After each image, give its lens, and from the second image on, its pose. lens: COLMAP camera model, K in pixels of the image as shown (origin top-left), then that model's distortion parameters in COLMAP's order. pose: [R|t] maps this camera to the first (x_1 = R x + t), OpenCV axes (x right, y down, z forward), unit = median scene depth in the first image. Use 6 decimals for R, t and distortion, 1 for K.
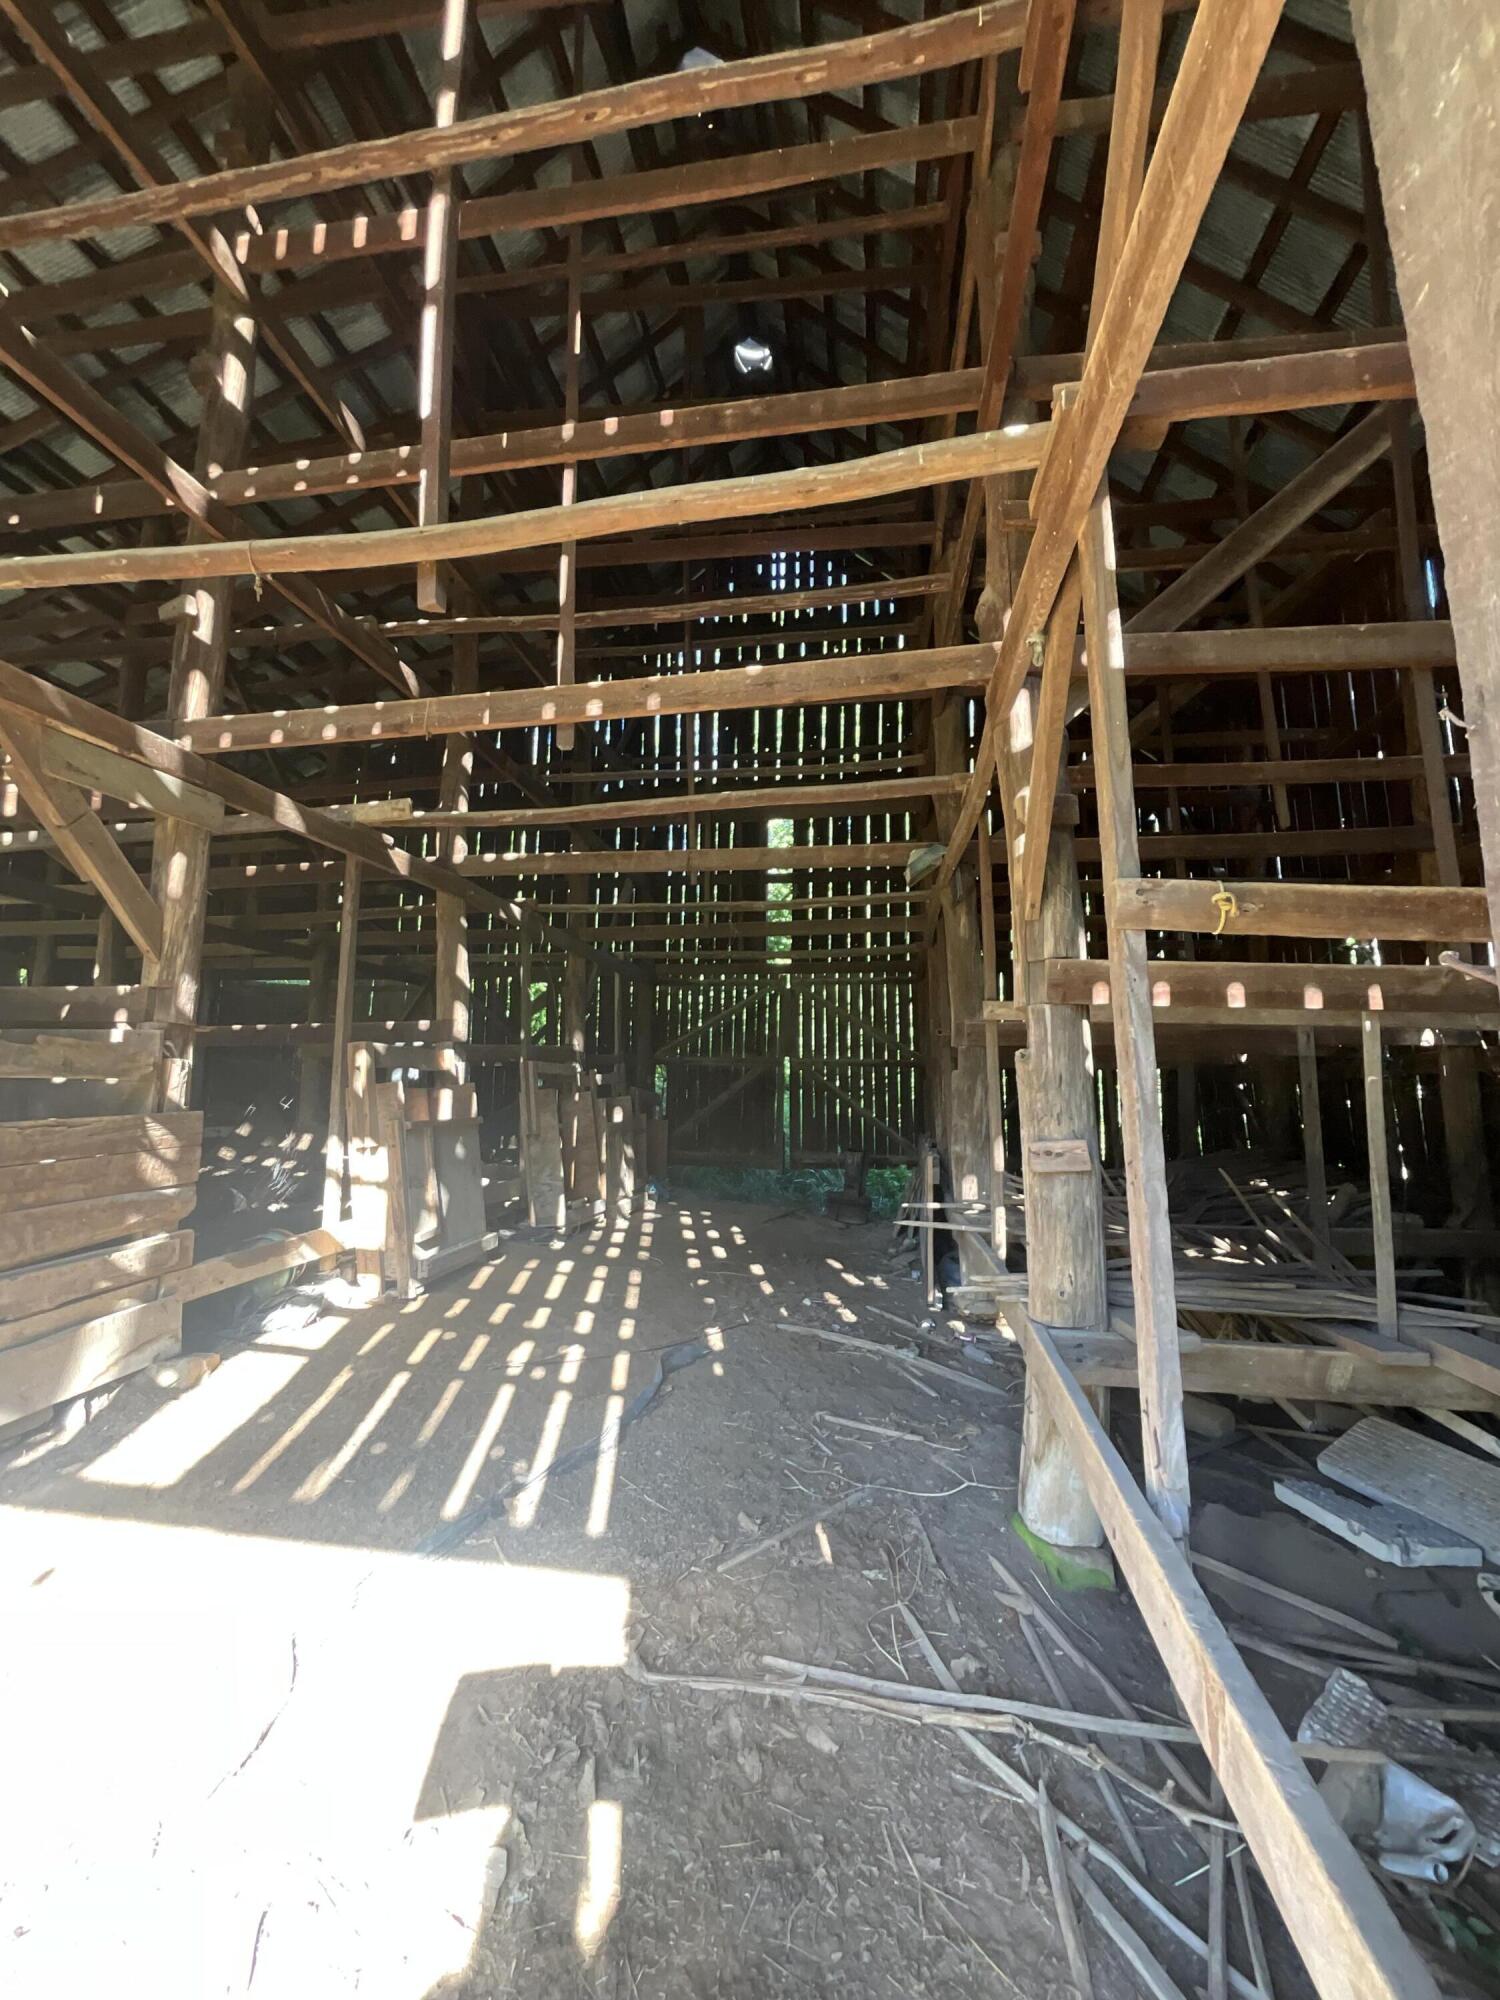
lens RADIAL K [[793.8, 0, 750.0], [0, 793.8, 1000.0], [0, 0, 1]] dist [-0.001839, 0.000144]
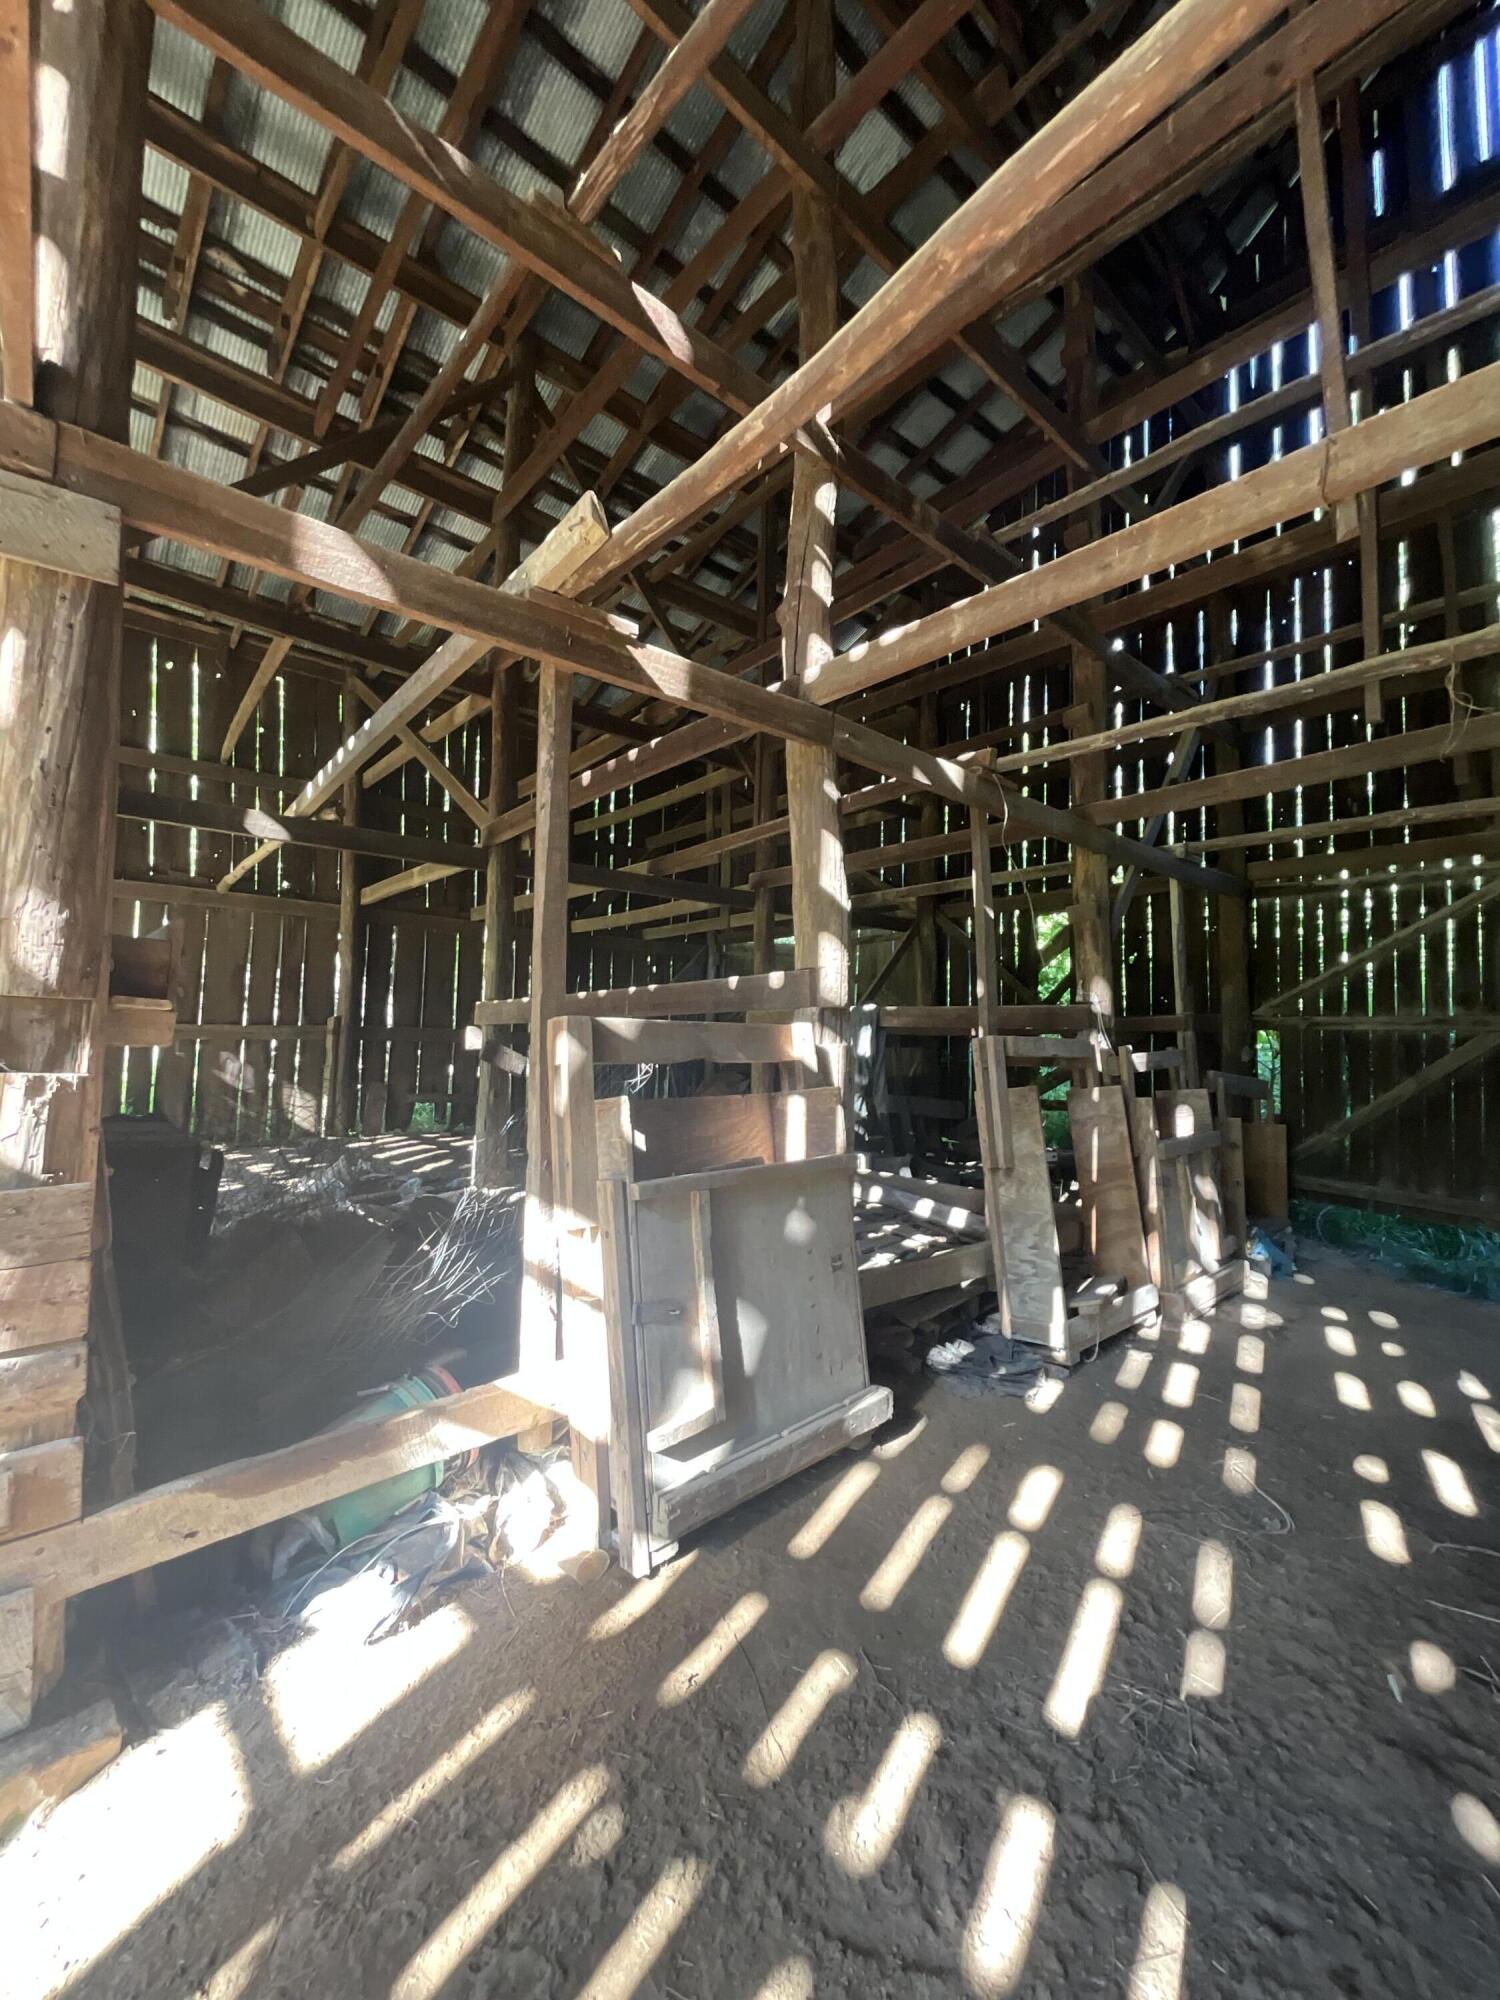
lens RADIAL K [[793.8, 0, 750.0], [0, 793.8, 1000.0], [0, 0, 1]] dist [-0.001839, 0.000144]
pose [[0.770720, -0.031217, -0.636409, -0.058757], [0.066427, 0.997293, 0.031527, 0.026658], [0.633702, -0.066574, 0.770707, 0.539664]]
